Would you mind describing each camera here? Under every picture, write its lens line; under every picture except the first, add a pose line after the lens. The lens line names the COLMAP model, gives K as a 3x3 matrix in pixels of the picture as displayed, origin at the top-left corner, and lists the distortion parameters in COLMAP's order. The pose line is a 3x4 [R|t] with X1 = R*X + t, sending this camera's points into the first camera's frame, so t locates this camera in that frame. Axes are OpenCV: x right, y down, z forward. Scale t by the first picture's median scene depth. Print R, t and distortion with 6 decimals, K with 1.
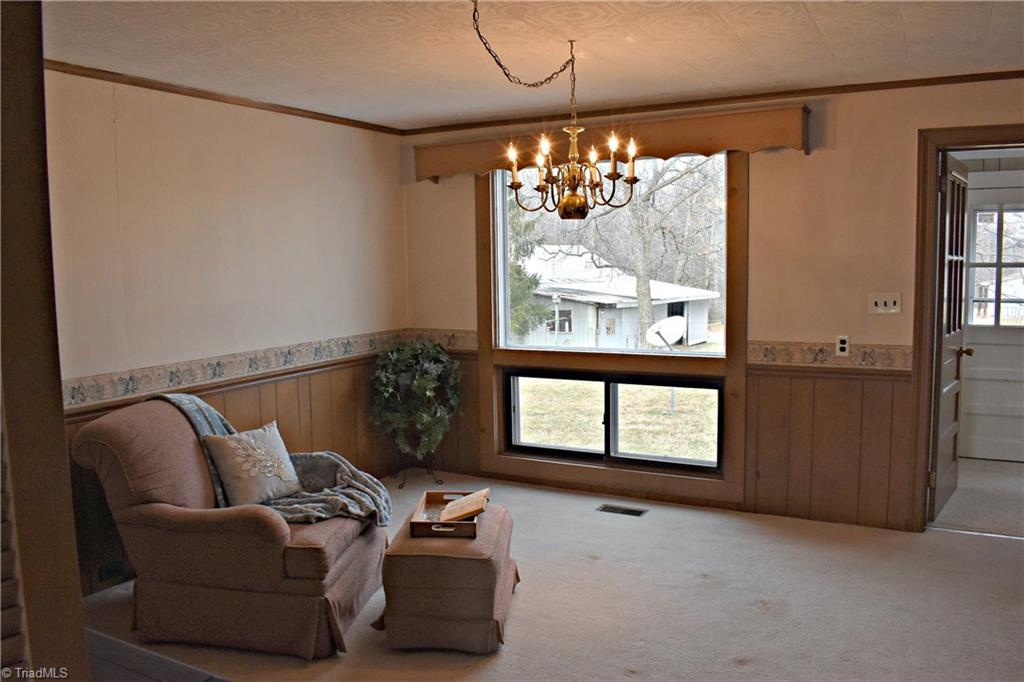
lens RADIAL K [[810.8, 0, 512.0], [0, 810.8, 341.0], [0, 0, 1]] dist [-0.000869, -0.000635]
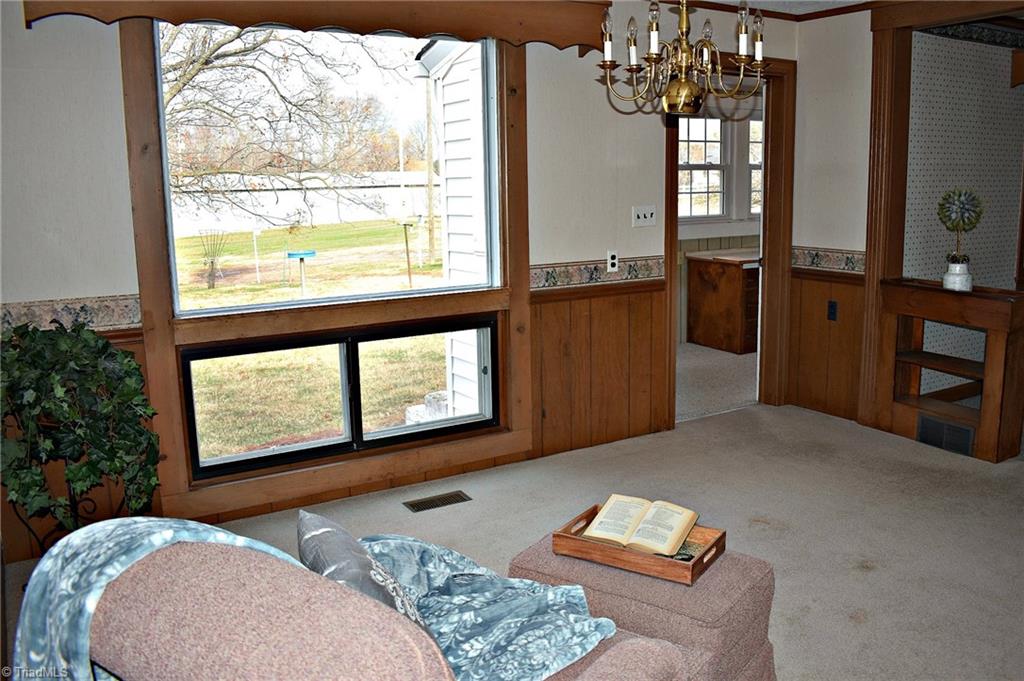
lens RADIAL K [[852.1, 0, 512.0], [0, 852.1, 340.5], [0, 0, 1]] dist [-0.007369, -0.001779]
pose [[0.500277, -0.144396, 0.853741, -0.515144], [0.098985, 0.989070, 0.109281, -0.022638], [-0.860189, 0.029837, 0.509102, 0.550933]]
